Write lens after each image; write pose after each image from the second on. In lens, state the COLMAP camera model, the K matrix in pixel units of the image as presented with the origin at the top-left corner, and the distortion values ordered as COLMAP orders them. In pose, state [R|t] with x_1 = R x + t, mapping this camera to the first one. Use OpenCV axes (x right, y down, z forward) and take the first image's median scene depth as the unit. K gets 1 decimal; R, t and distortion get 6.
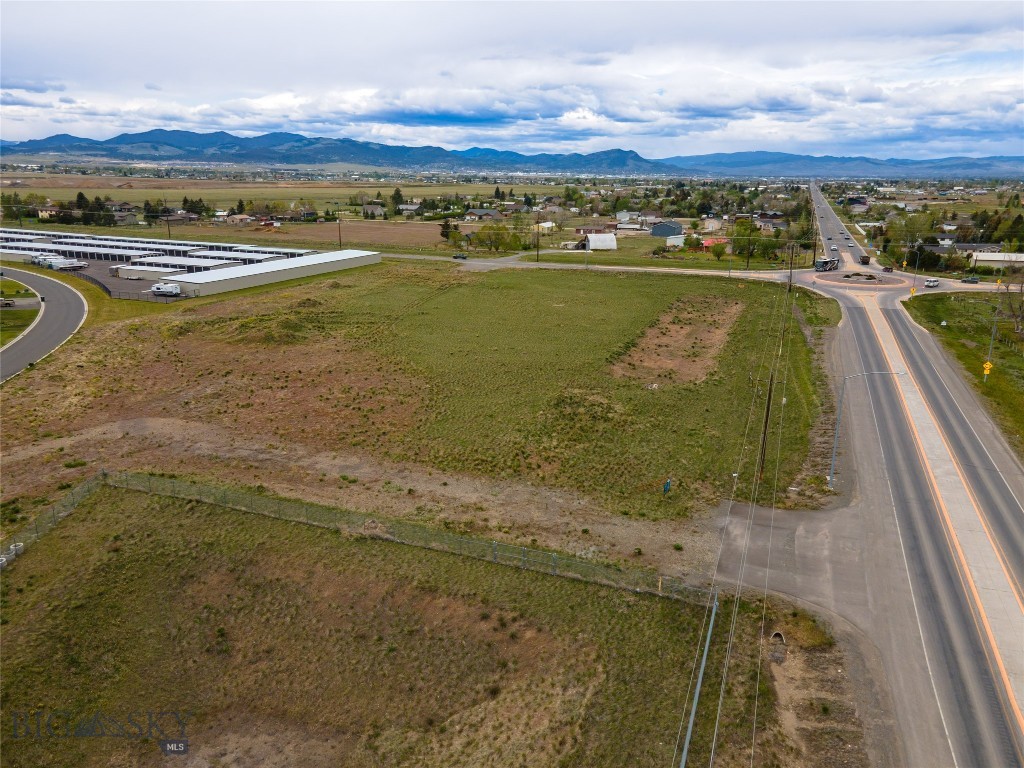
lens RADIAL K [[745.5, 0, 511.2], [0, 745.5, 403.7], [0, 0, 1]] dist [0.030513, 0.036759]
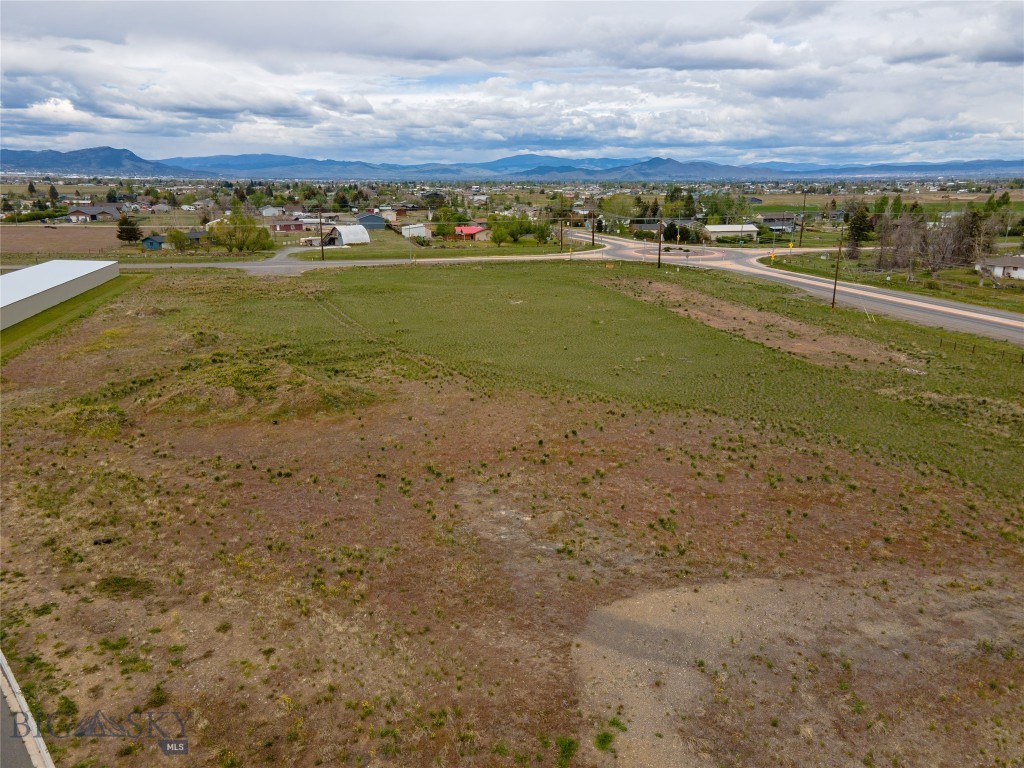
lens RADIAL K [[744.0, 0, 512.6], [0, 744.0, 381.3], [0, 0, 1]] dist [0.021574, 0.041288]
pose [[0.816932, -0.160553, 0.553935, -0.226516], [0.176916, 0.983927, 0.024270, -0.039773], [-0.548928, 0.078174, 0.832206, 0.201112]]
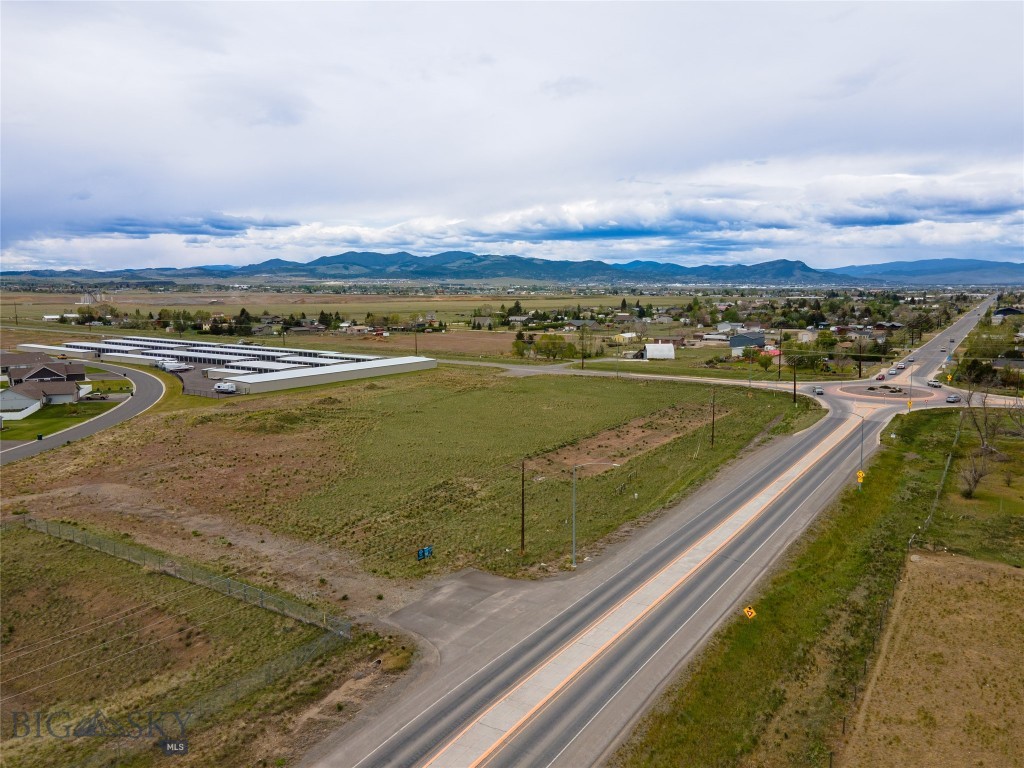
lens RADIAL K [[747.9, 0, 510.6], [0, 747.9, 412.1], [0, 0, 1]] dist [0.025831, 0.041889]
pose [[0.977539, 0.026379, -0.209097, 0.136965], [-0.053507, 0.990692, -0.125167, 0.007108], [0.203849, 0.133544, 0.969851, -0.036481]]
